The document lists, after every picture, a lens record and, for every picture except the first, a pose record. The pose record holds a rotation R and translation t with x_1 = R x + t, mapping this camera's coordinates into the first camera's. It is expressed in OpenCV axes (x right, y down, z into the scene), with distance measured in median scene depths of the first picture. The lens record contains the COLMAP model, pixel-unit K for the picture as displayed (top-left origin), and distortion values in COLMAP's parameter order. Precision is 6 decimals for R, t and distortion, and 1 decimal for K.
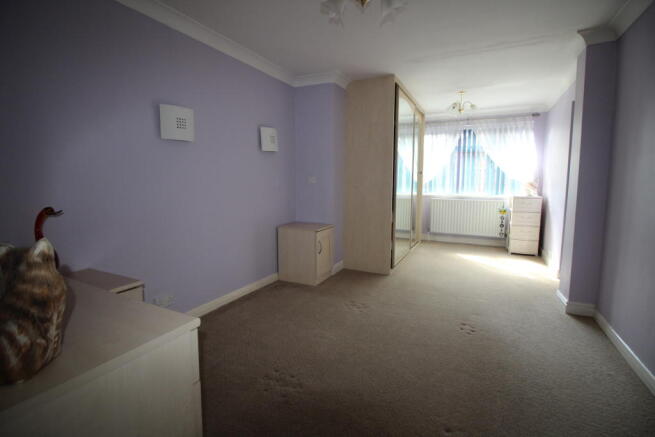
lens RADIAL K [[301.0, 0, 327.6], [0, 301.0, 210.0], [0, 0, 1]] dist [0.001391, -0.006363]
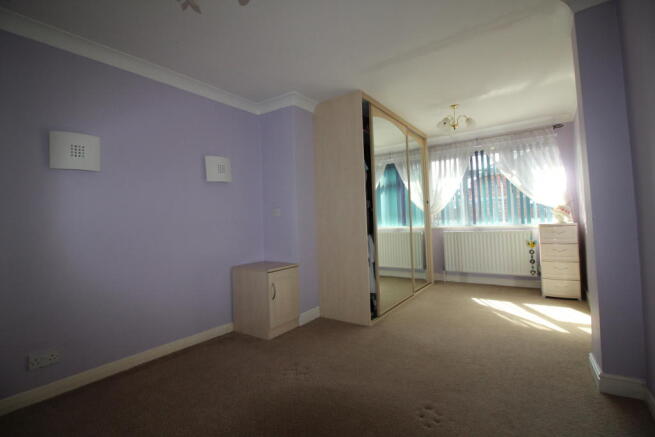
lens RADIAL K [[301.0, 0, 327.6], [0, 301.0, 210.0], [0, 0, 1]] dist [0.001391, -0.006363]
pose [[0.989103, -0.045100, -0.140147, 0.167430], [0.025711, 0.990211, -0.137192, 0.012774], [0.144963, 0.132094, 0.980580, 0.117589]]
